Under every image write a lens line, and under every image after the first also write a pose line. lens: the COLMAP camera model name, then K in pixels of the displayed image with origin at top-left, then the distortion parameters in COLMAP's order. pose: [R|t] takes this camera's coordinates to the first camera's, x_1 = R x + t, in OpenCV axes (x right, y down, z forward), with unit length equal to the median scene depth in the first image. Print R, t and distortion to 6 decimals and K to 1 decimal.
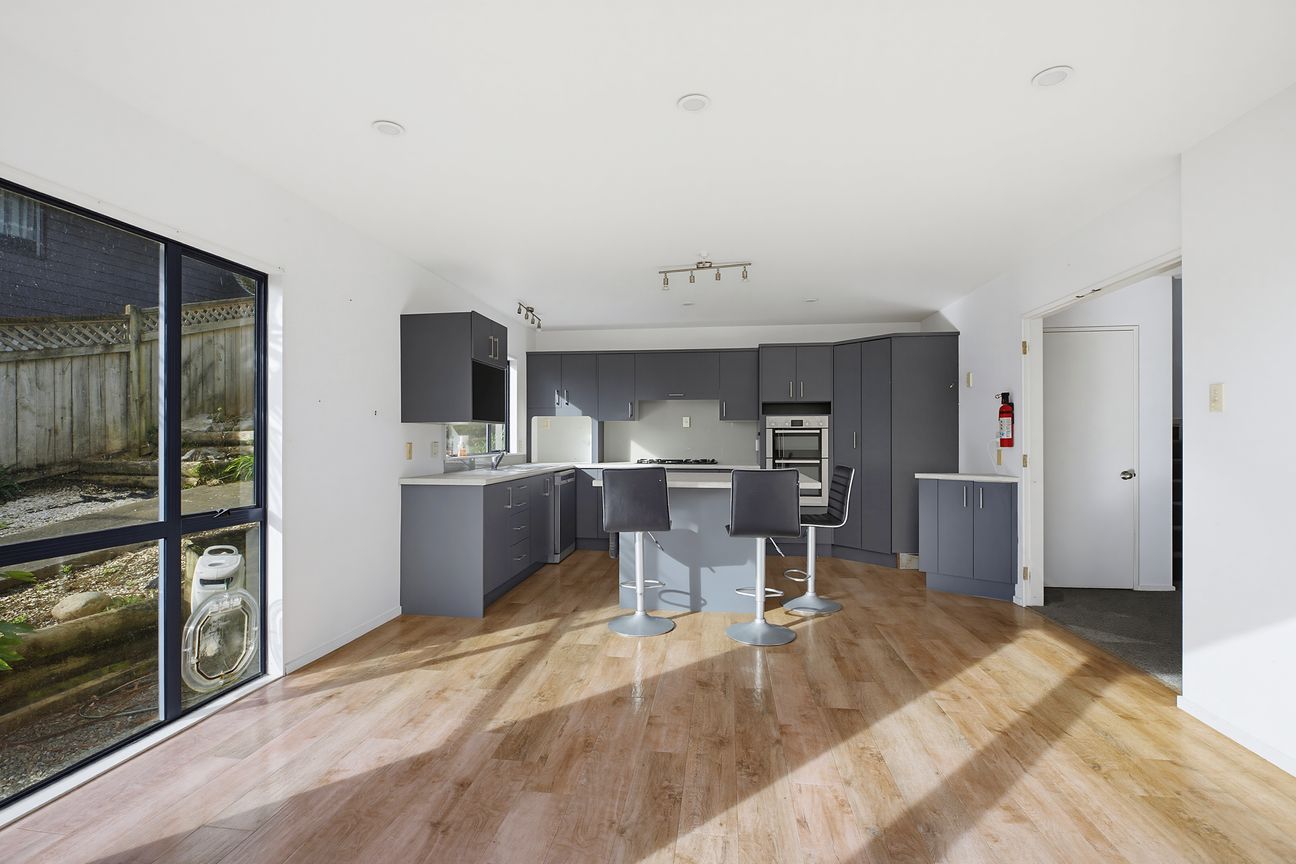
lens RADIAL K [[583.3, 0, 649.7], [0, 583.3, 433.6], [0, 0, 1]] dist [-0.000618, -0.000160]
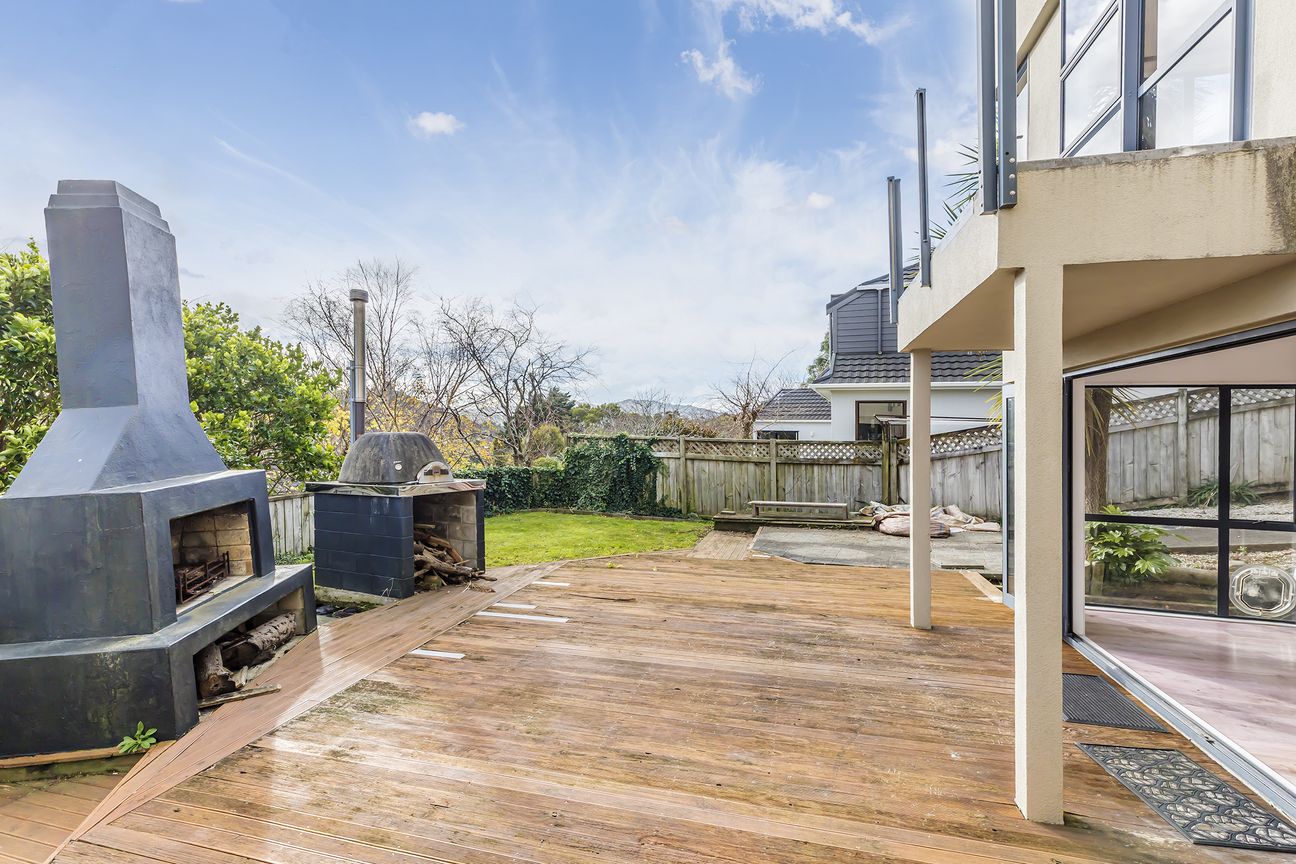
lens RADIAL K [[591.0, 0, 615.0], [0, 591.0, 433.3], [0, 0, 1]] dist [0.001291, 0.000417]
pose [[-0.186147, 0.002338, -0.982519, 0.642352], [-0.005381, 0.999980, 0.003399, -0.061161], [0.982507, 0.005920, -0.186130, -0.287842]]
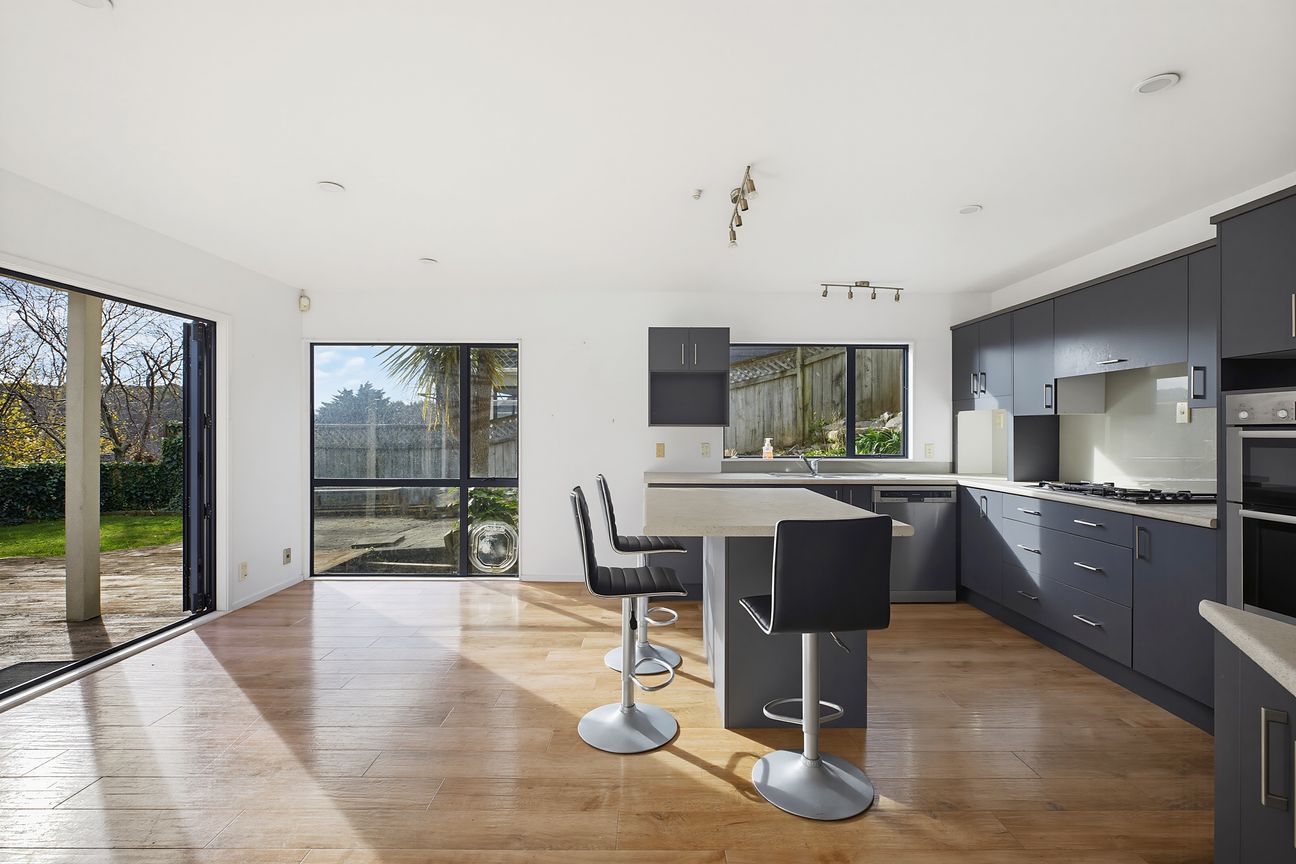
lens RADIAL K [[583.3, 0, 649.7], [0, 583.3, 433.6], [0, 0, 1]] dist [-0.000618, -0.000160]
pose [[0.137000, 0.004405, -0.990561, 0.506325], [0.003594, 0.999981, 0.004944, -0.006821], [0.990565, -0.004237, 0.136981, 0.533377]]
